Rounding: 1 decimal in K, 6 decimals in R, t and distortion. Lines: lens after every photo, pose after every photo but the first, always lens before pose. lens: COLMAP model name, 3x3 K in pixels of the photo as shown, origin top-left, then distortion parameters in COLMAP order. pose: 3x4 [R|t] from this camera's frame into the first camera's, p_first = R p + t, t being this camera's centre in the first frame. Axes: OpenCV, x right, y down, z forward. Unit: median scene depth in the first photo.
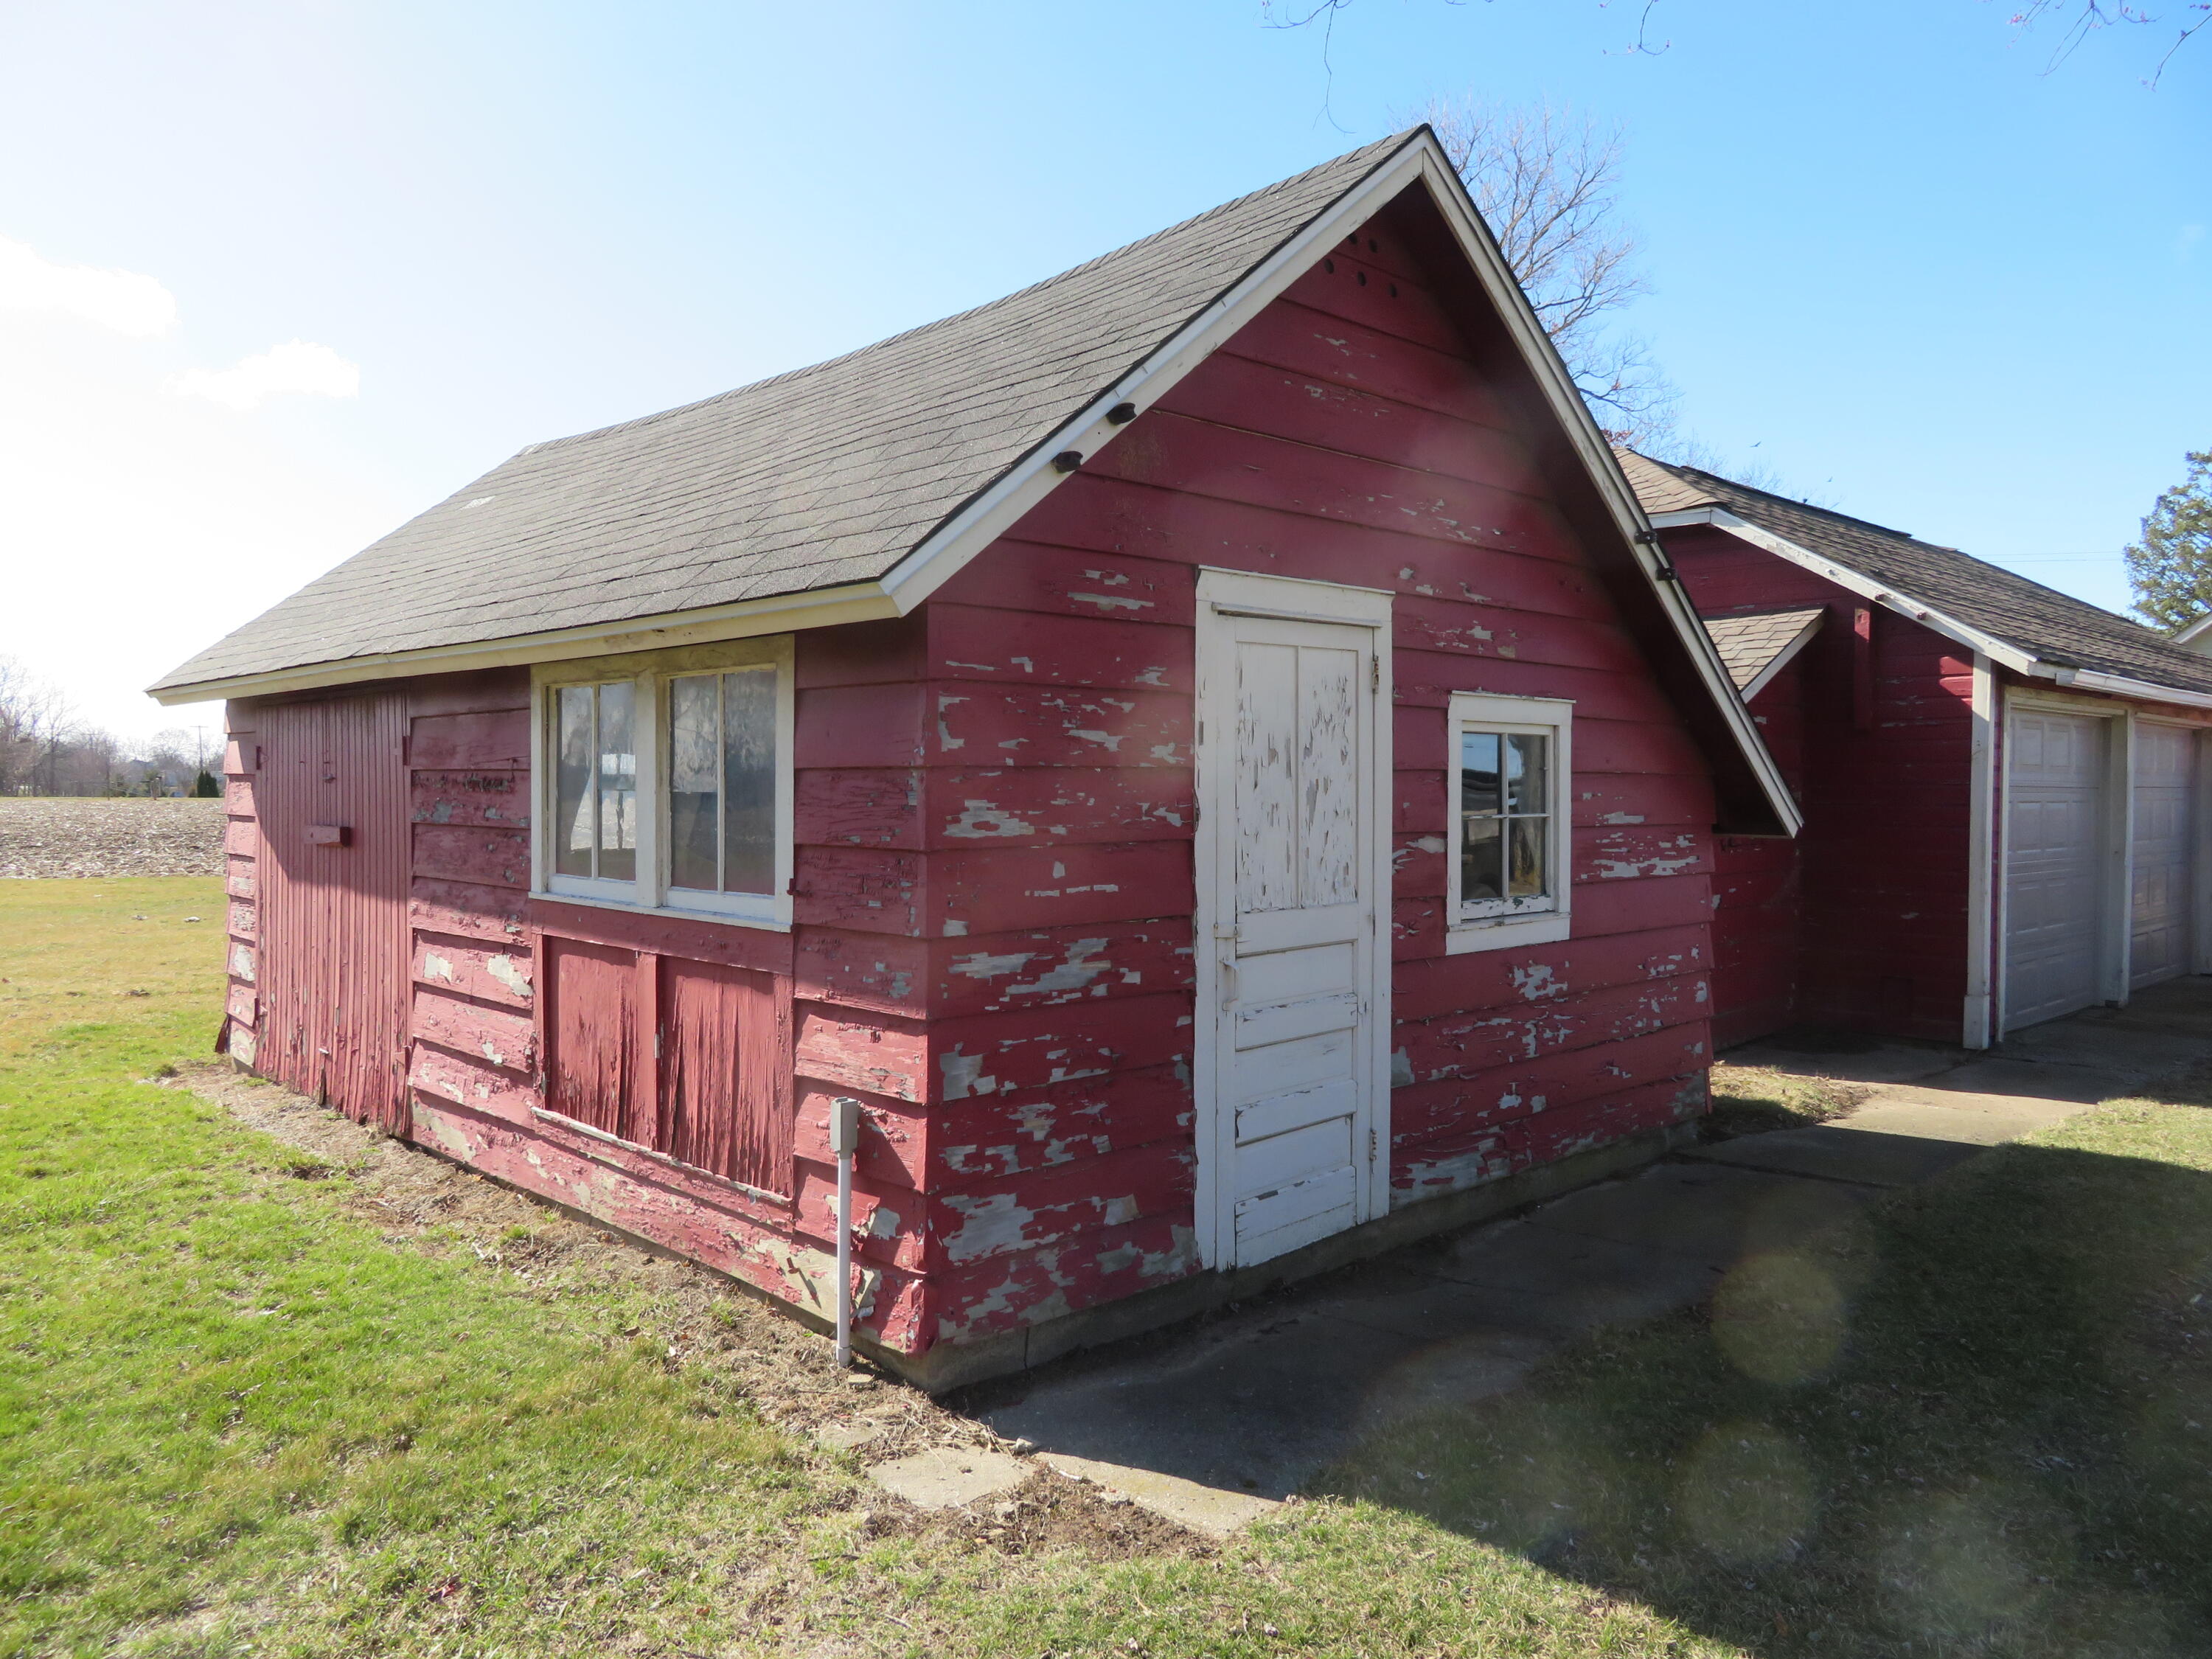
lens RADIAL K [[1595.6, 0, 1106.0], [0, 1595.6, 829.5], [0, 0, 1]] dist [-0.001352, -0.001278]
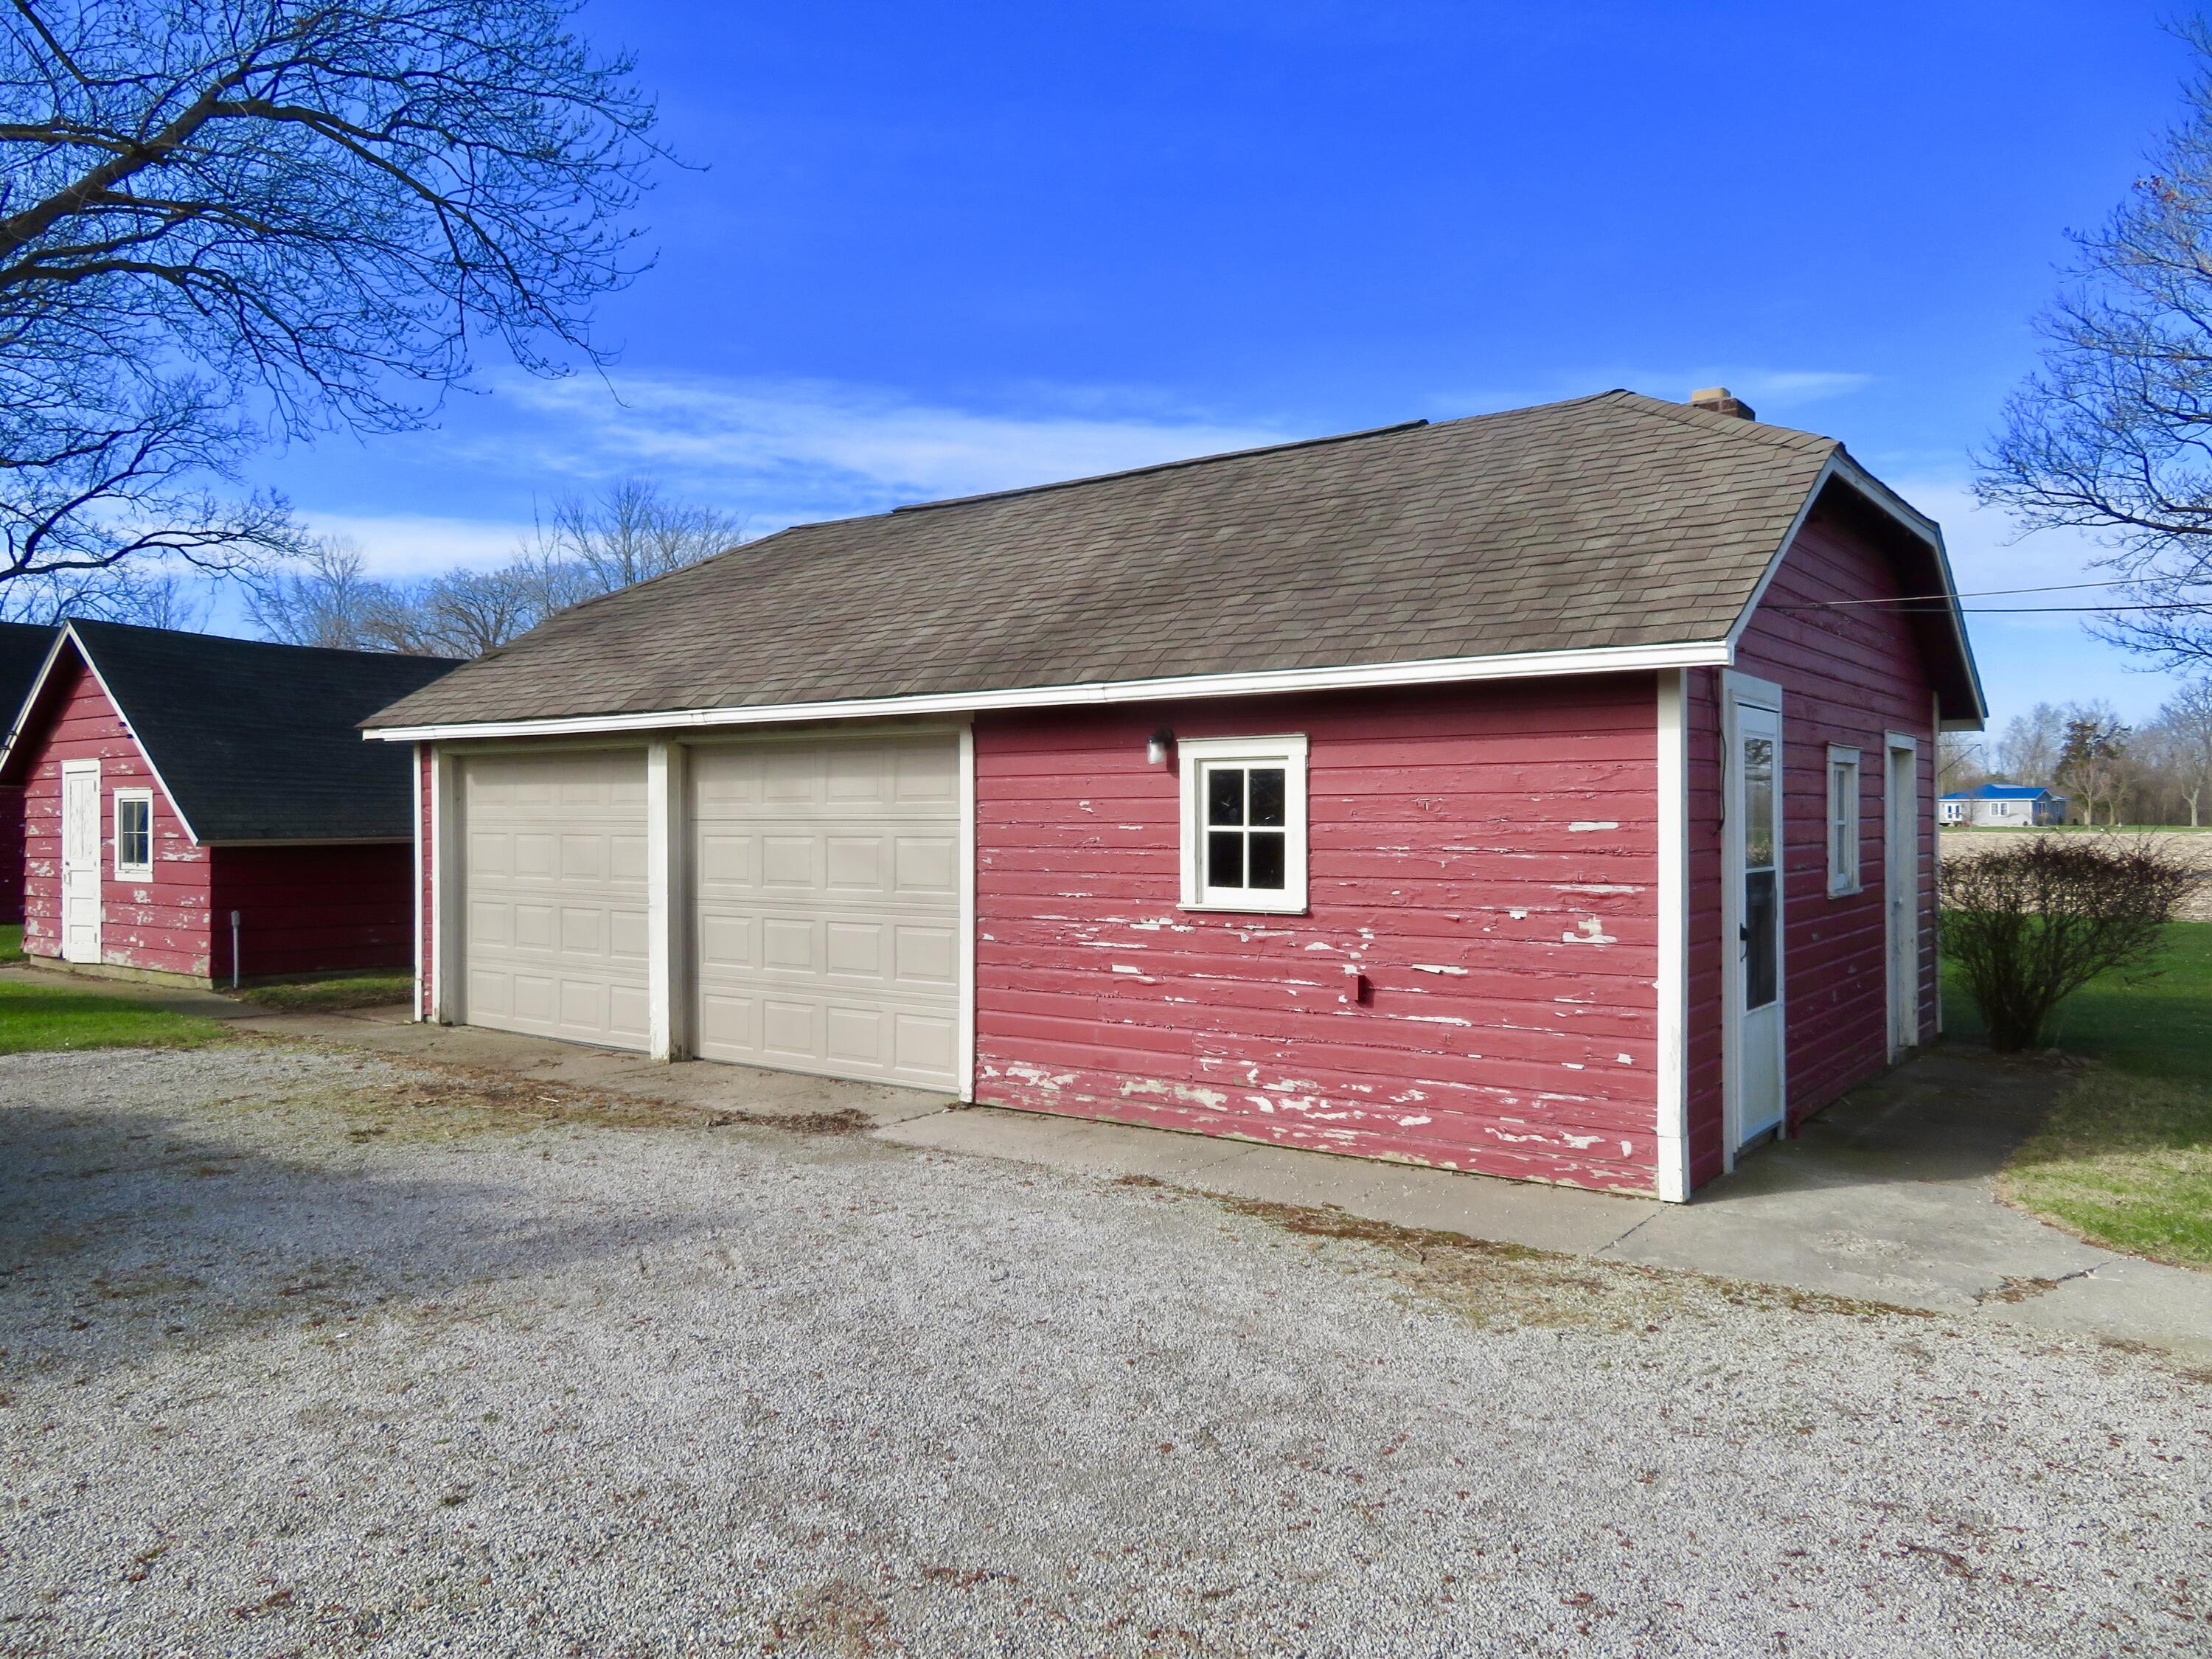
lens RADIAL K [[1556.5, 0, 1106.0], [0, 1556.5, 829.5], [0, 0, 1]] dist [0.002072, -0.000239]
pose [[0.181142, 0.012855, -0.983373, 3.057302], [-0.011928, 0.999870, 0.010874, -0.061139], [0.983385, 0.009759, 0.181272, 2.085751]]
